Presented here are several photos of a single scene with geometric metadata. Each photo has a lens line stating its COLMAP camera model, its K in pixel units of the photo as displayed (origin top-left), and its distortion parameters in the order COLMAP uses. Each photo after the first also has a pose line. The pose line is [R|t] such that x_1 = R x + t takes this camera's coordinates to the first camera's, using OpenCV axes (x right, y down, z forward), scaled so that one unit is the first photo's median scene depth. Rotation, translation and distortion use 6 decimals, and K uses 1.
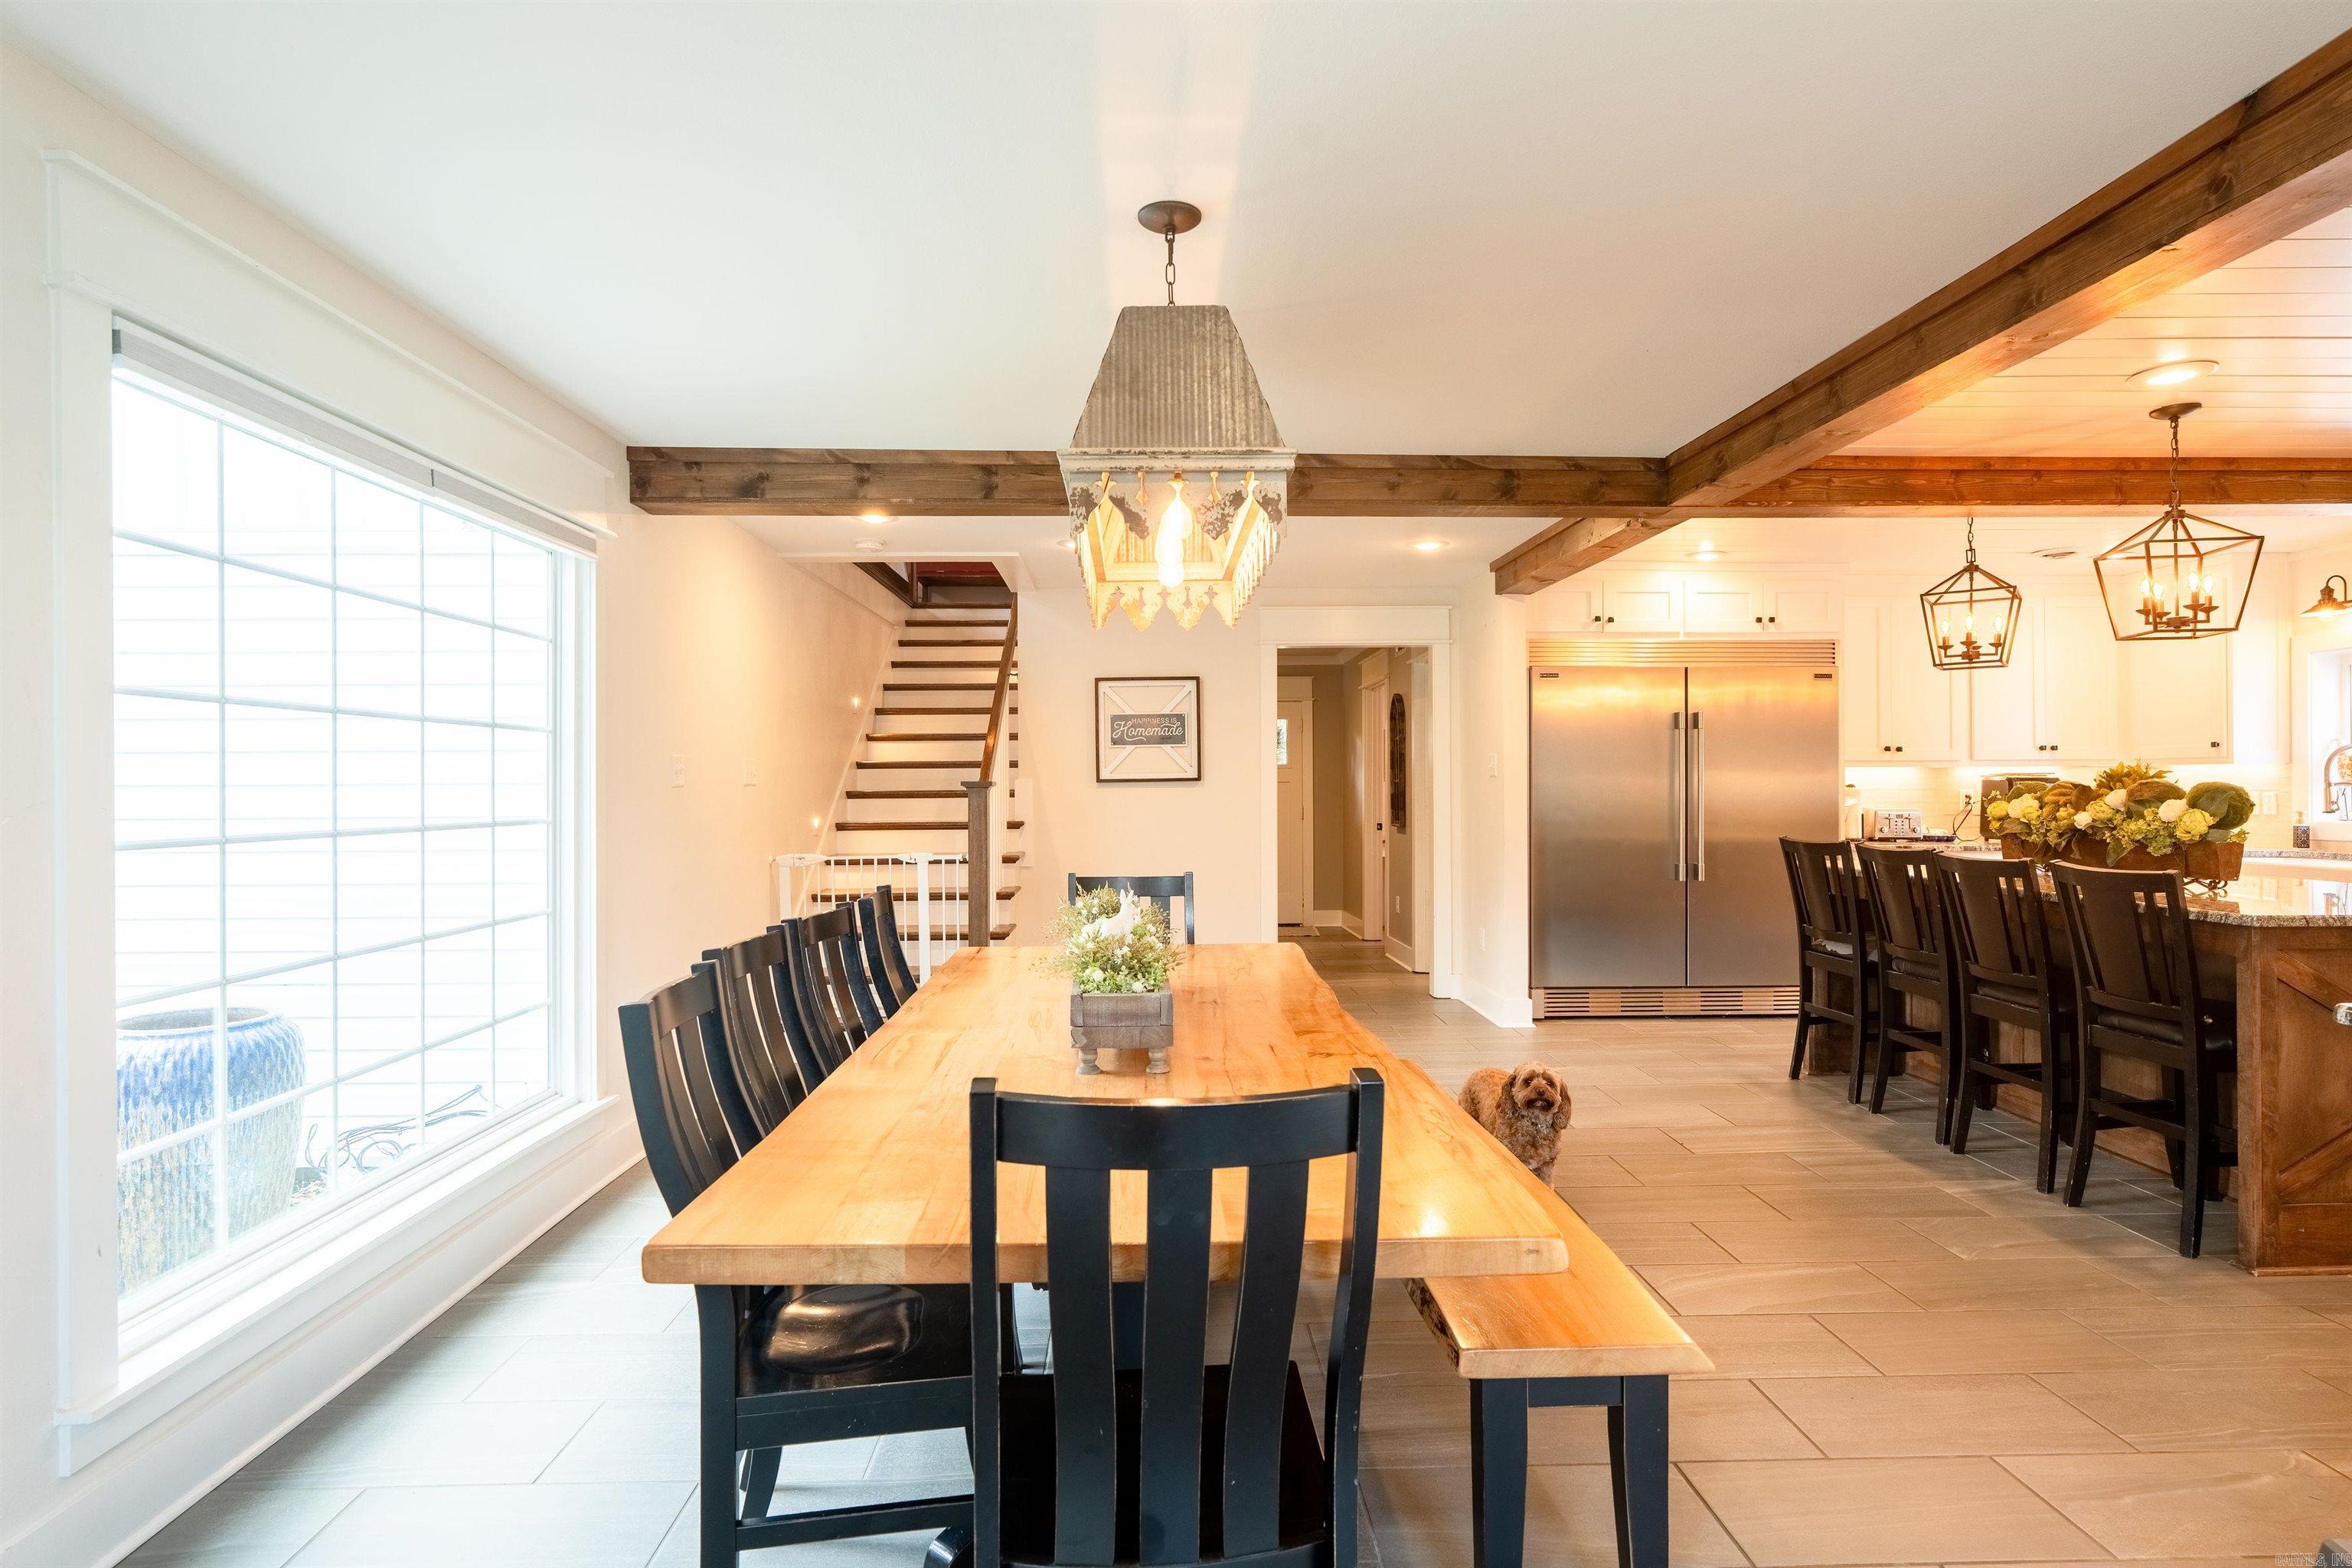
lens RADIAL K [[1211.4, 0, 1172.8], [0, 1211.4, 782.4], [0, 0, 1]] dist [0.000800, -0.000674]
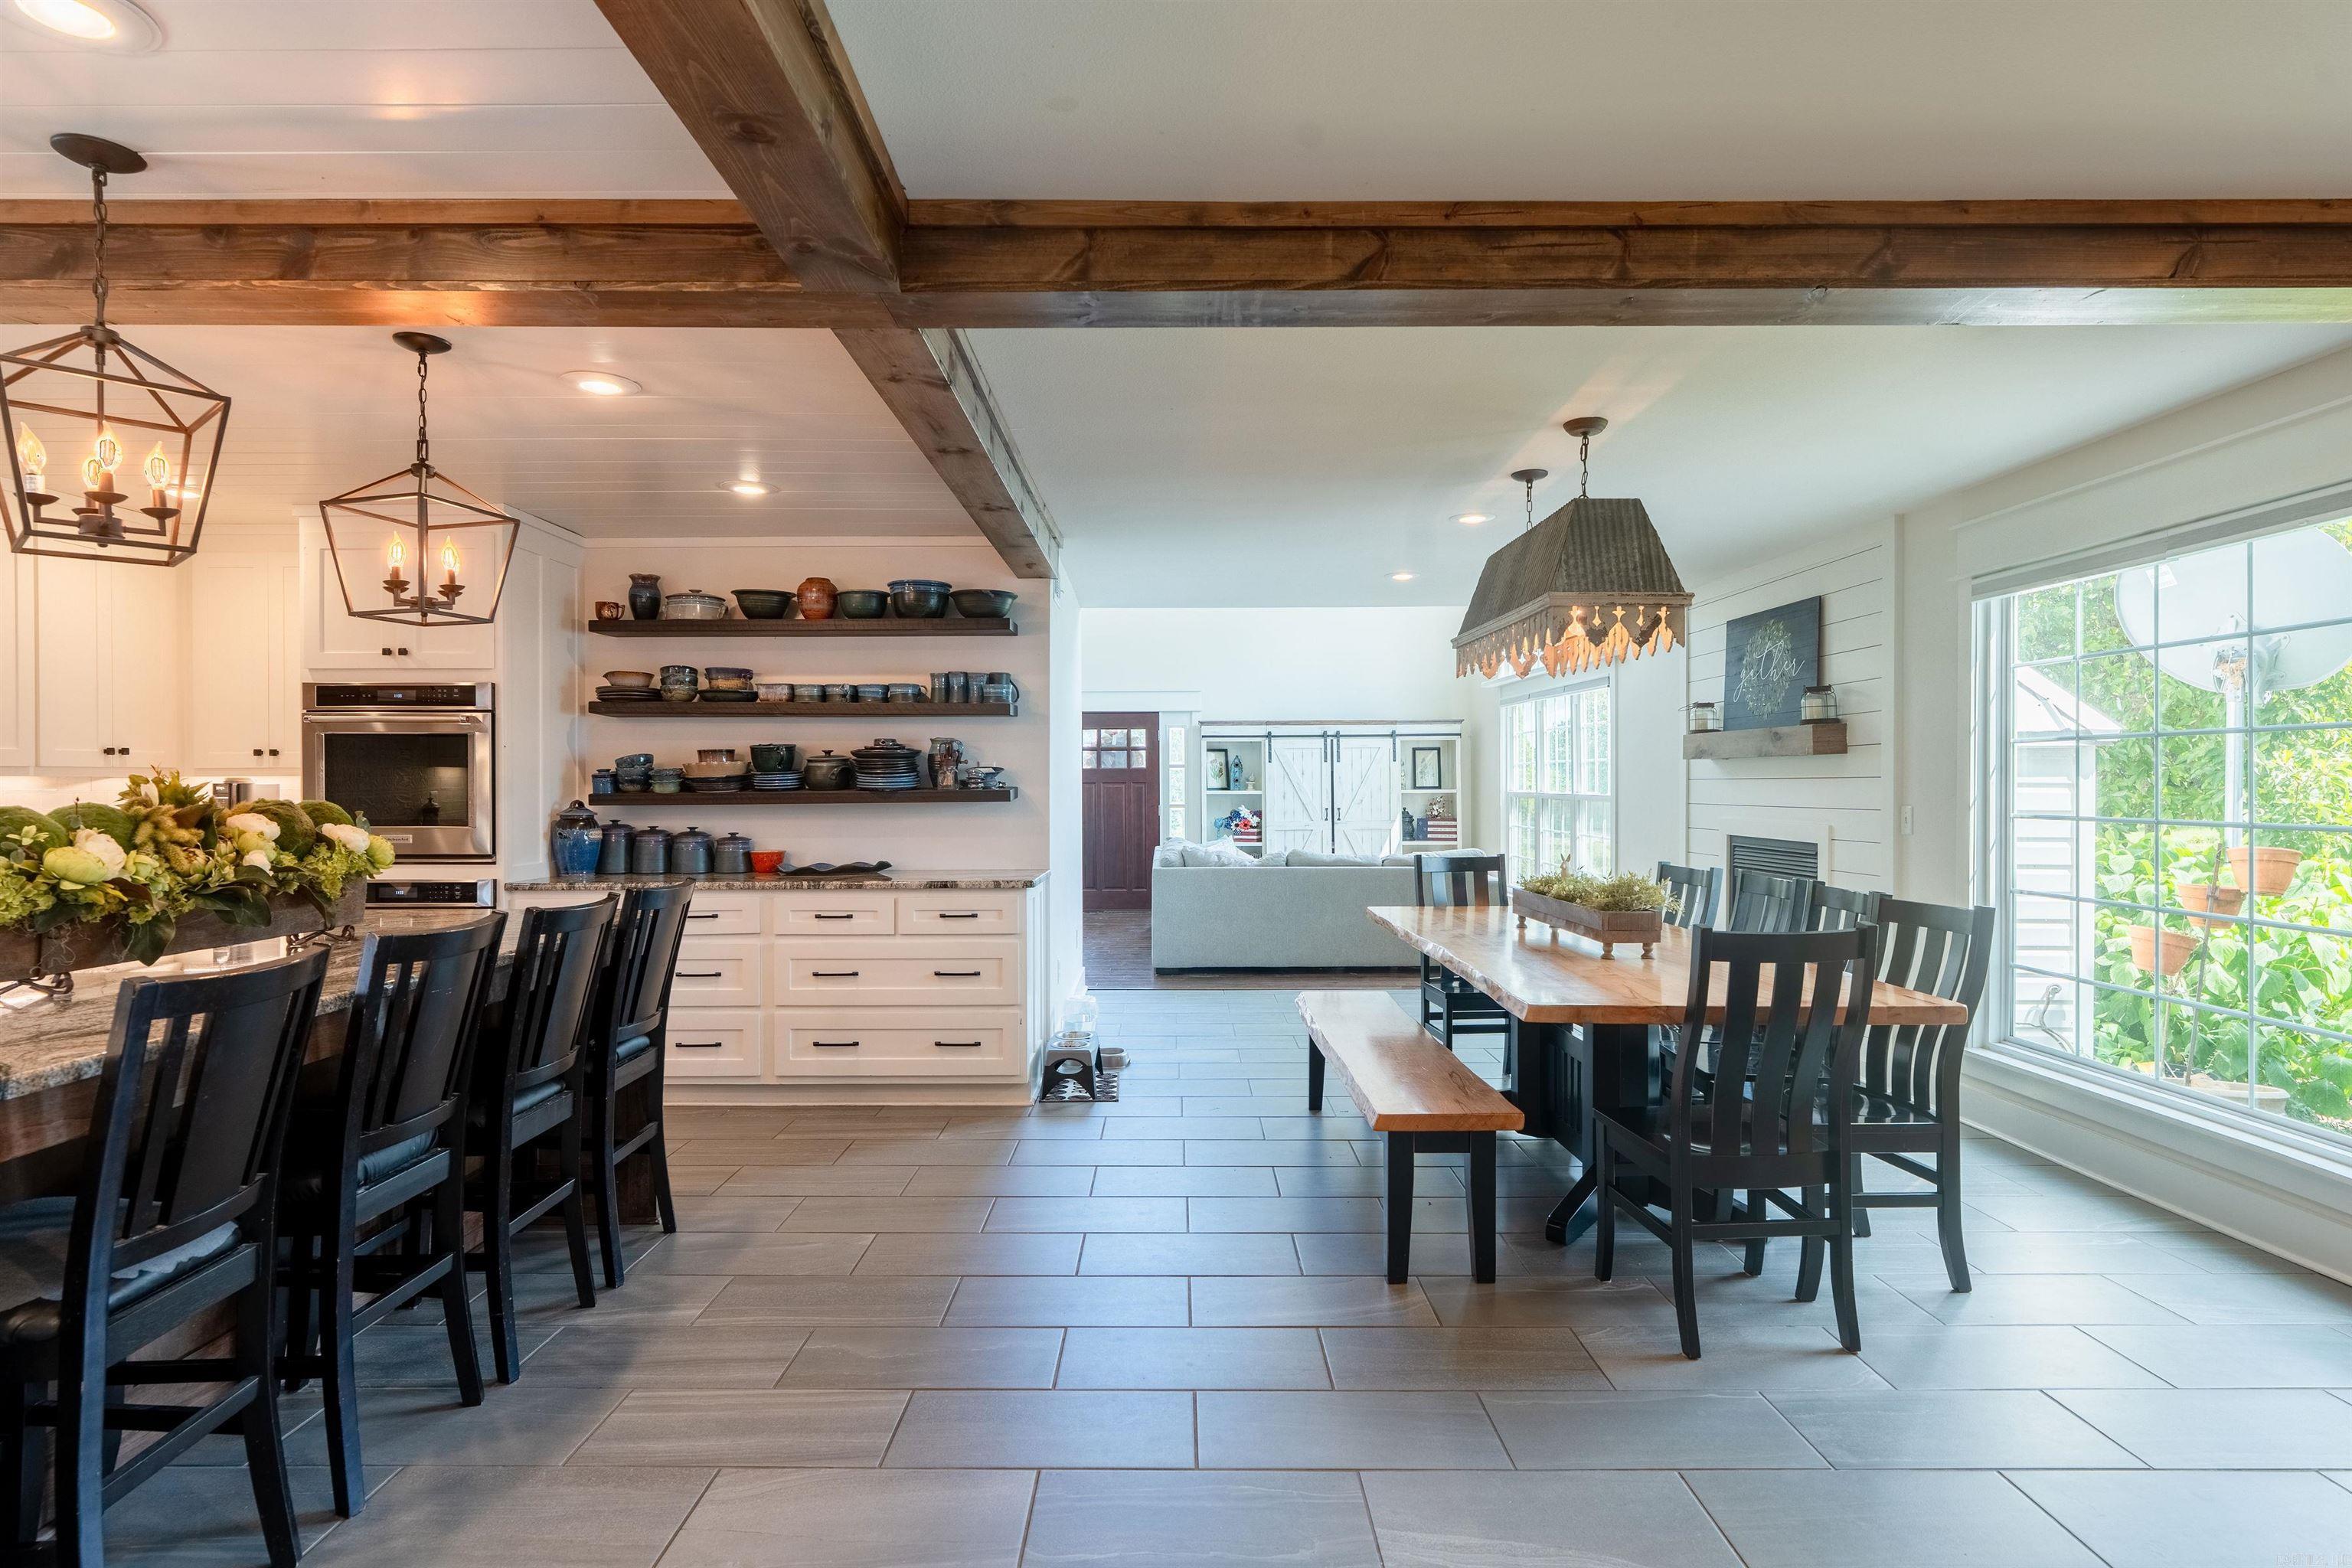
lens RADIAL K [[1207.3, 0, 1177.4], [0, 1207.3, 787.2], [0, 0, 1]] dist [-0.000256, 0.001212]
pose [[-0.999744, 0.004250, 0.022226, 0.269206], [0.004323, 0.999985, 0.003236, -0.015814], [-0.022212, 0.003331, -0.999748, 1.637954]]
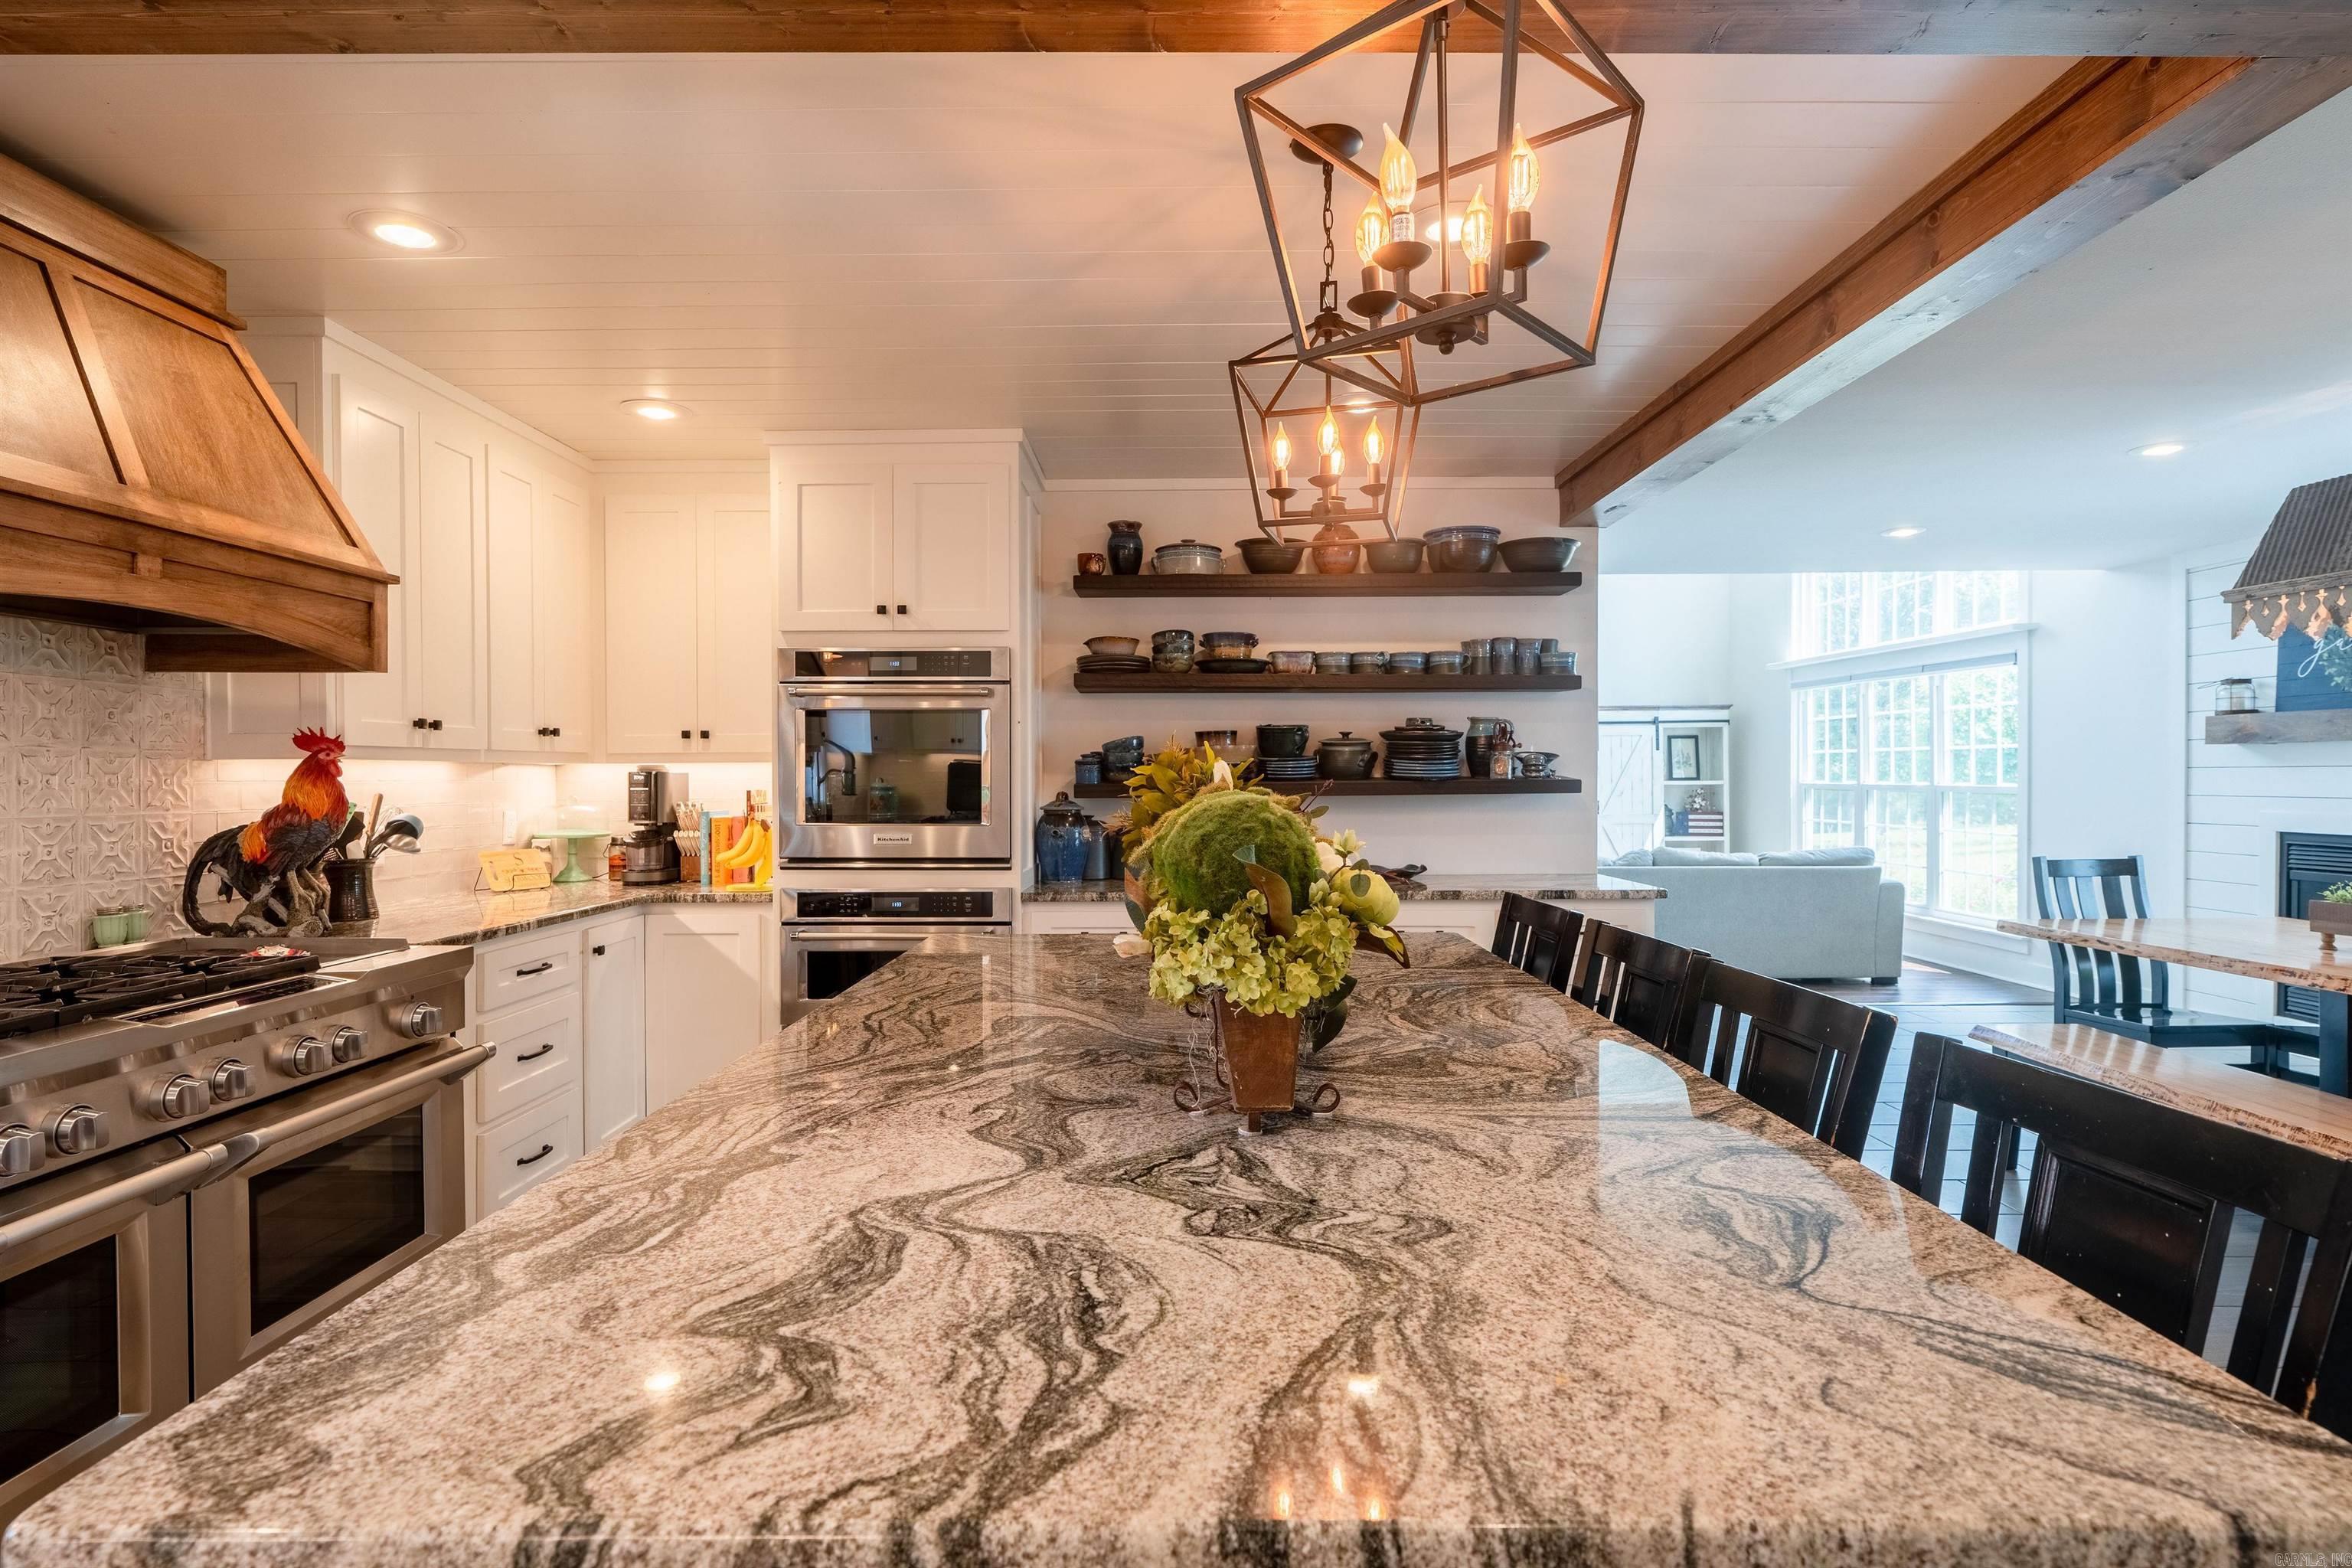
lens RADIAL K [[1207.3, 0, 1172.9], [0, 1207.3, 779.6], [0, 0, 1]] dist [-0.000256, 0.001212]
pose [[-0.999580, 0.004497, 0.028643, 0.574462], [0.004591, 0.999984, 0.003213, -0.015027], [-0.028628, 0.003343, -0.999585, 1.521572]]
